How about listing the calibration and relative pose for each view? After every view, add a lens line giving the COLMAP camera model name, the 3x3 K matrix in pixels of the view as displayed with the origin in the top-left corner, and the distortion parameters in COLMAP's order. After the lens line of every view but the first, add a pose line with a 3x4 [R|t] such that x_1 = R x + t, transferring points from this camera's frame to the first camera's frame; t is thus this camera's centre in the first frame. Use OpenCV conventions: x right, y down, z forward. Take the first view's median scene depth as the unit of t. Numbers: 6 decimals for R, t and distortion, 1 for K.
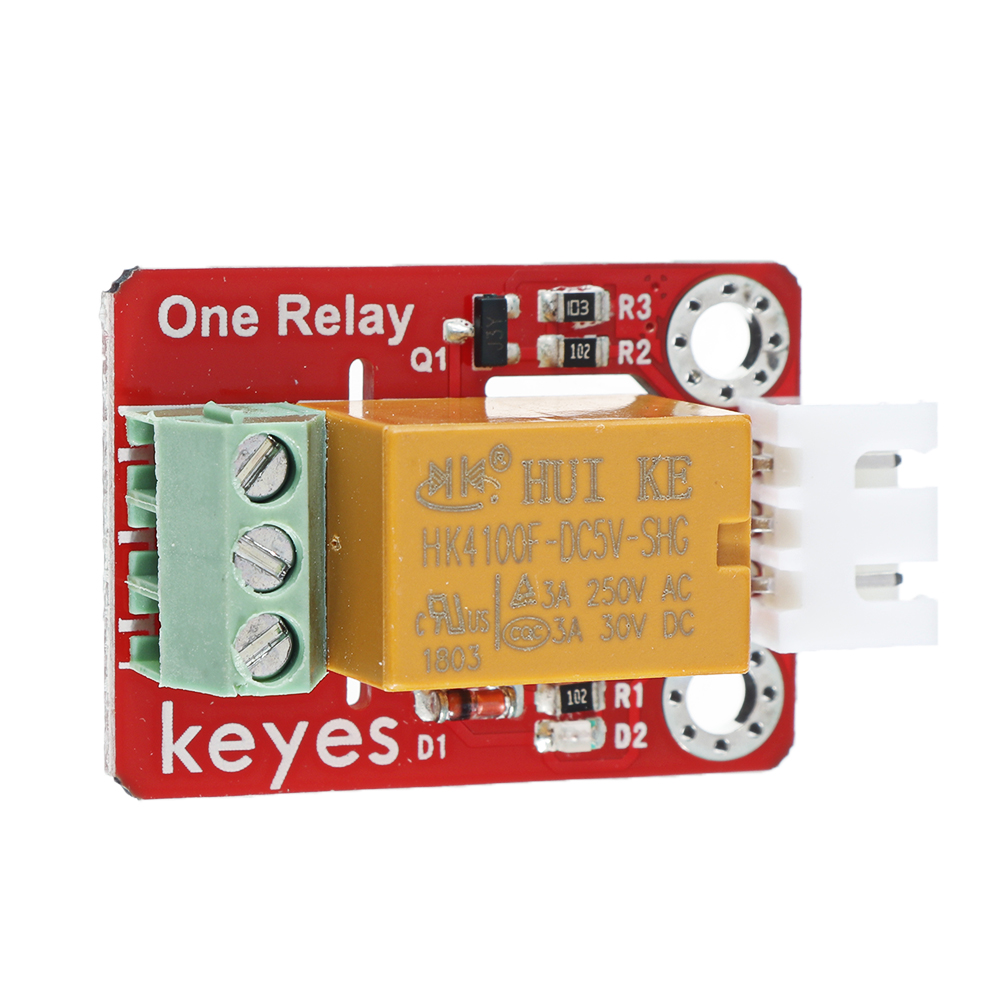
lens RADIAL K [[4576.4, 0, 500.0], [0, 4576.4, 500.0], [0, 0, 1]] dist [-0.280144, -2.269673]
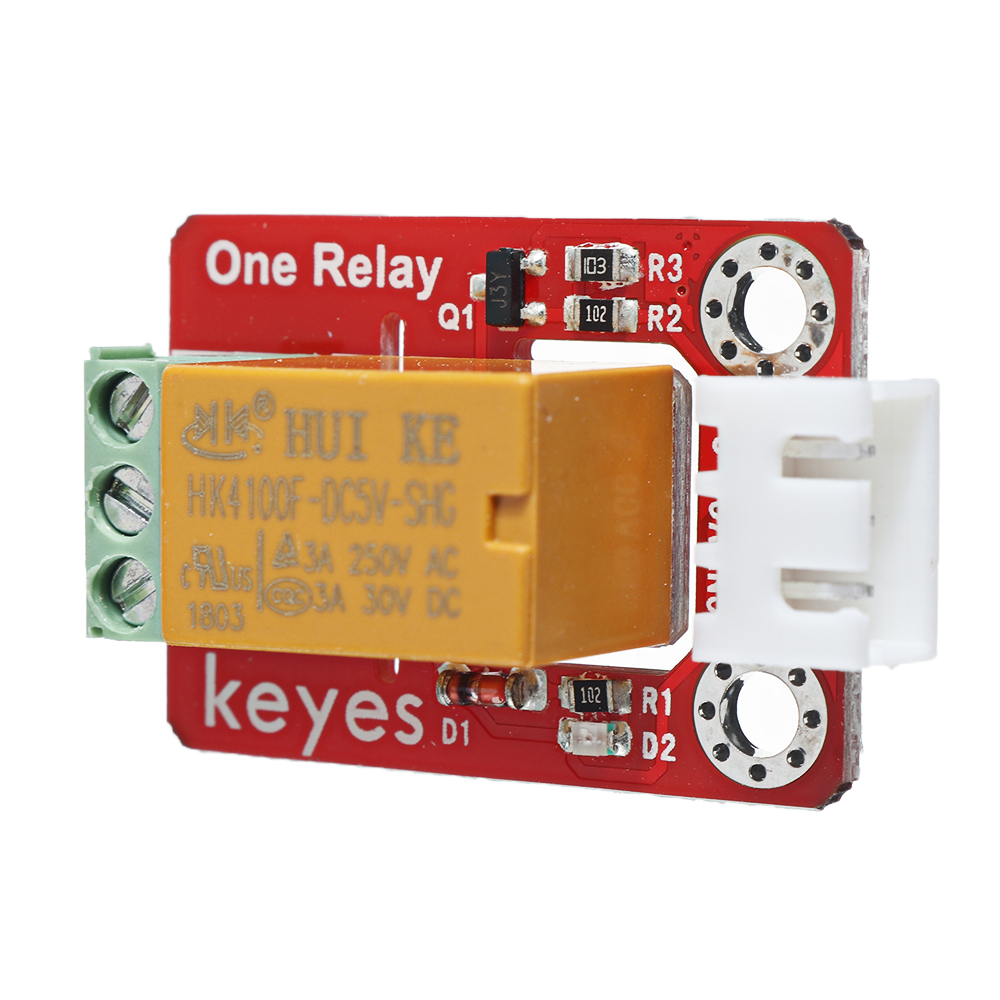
lens RADIAL K [[3880.7, 0, 614.6], [0, 3880.7, 499.2], [0, 0, 1]] dist [0.042019, -2.100510]
pose [[0.679822, 0.054961, -0.731314, 0.596231], [-0.080445, 0.996759, 0.000129, 0.003865], [0.728951, 0.058743, 0.682040, 0.487680]]
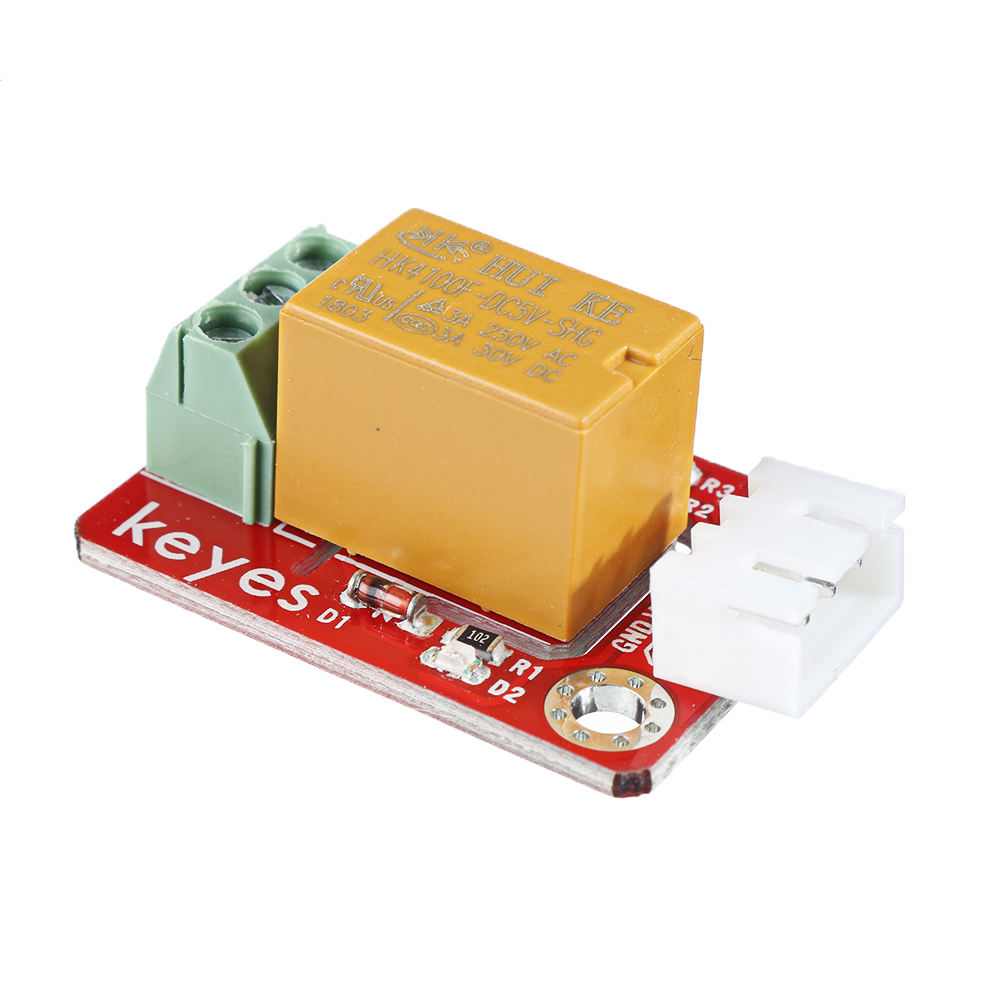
lens RADIAL K [[3664.6, 0, 500.0], [0, 3664.6, 500.0], [0, 0, 1]] dist [0.214361, -3.320925]
pose [[0.809434, 0.046575, -0.585361, 0.514605], [-0.554081, 0.390677, -0.735096, 0.650278], [0.194450, 0.919349, 0.342034, 0.708290]]
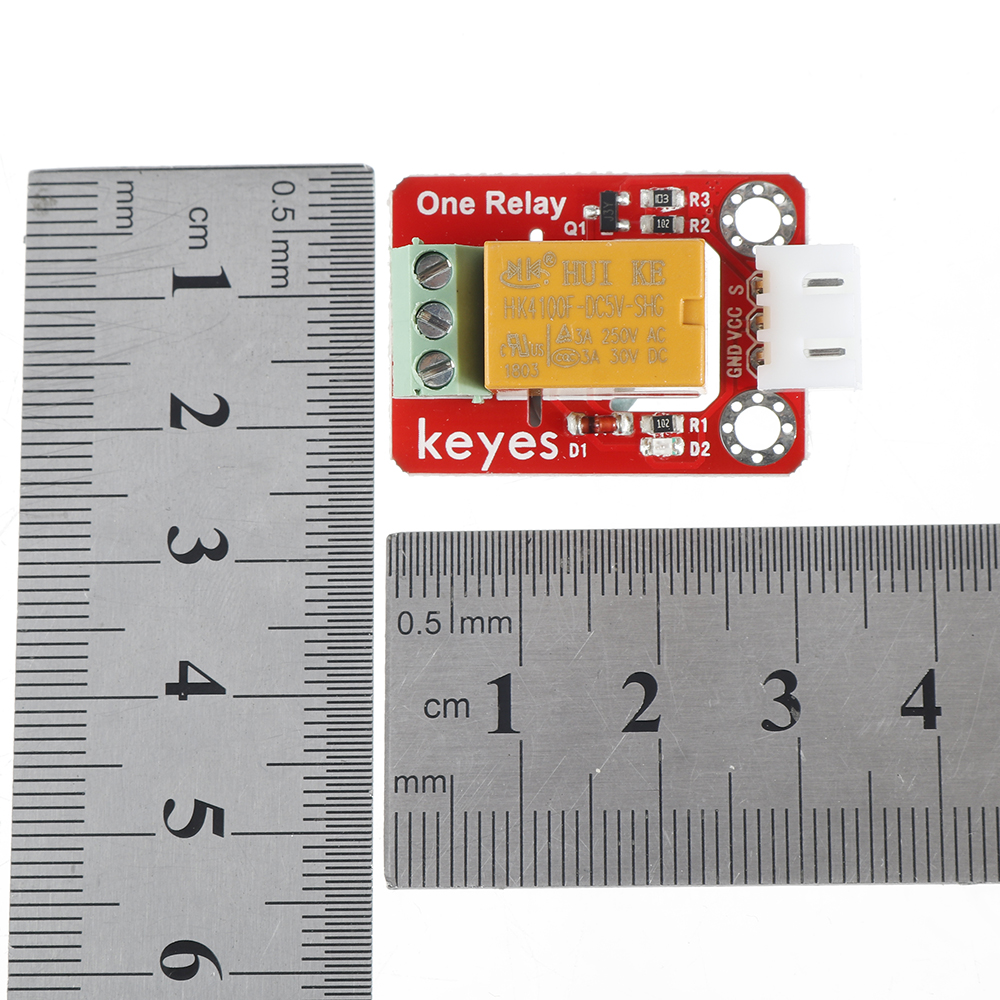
lens RADIAL K [[4092.0, 0, 500.0], [0, 4092.0, 500.0], [0, 0, 1]] dist [0.022775, -5.883440]
pose [[0.914593, -0.009580, -0.404262, 0.600925], [-0.033385, 0.994518, -0.099096, 0.233121], [0.402995, 0.104129, 0.909259, -0.440621]]
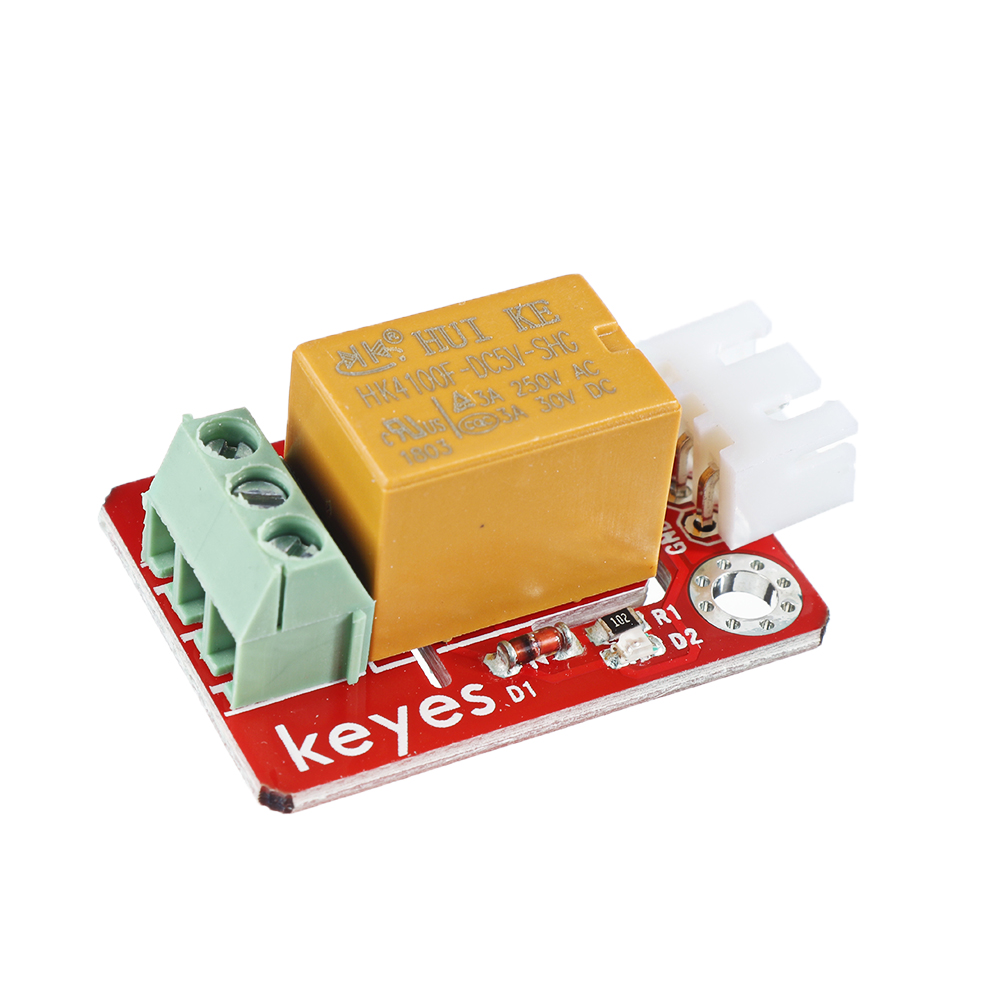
lens RADIAL K [[3664.6, 0, 500.0], [0, 3664.6, 500.0], [0, 0, 1]] dist [0.214361, -3.320925]
pose [[0.864485, -0.488448, 0.118673, -0.105644], [0.426375, 0.587525, -0.687763, 0.658570], [0.266213, 0.645161, 0.716169, 0.325115]]
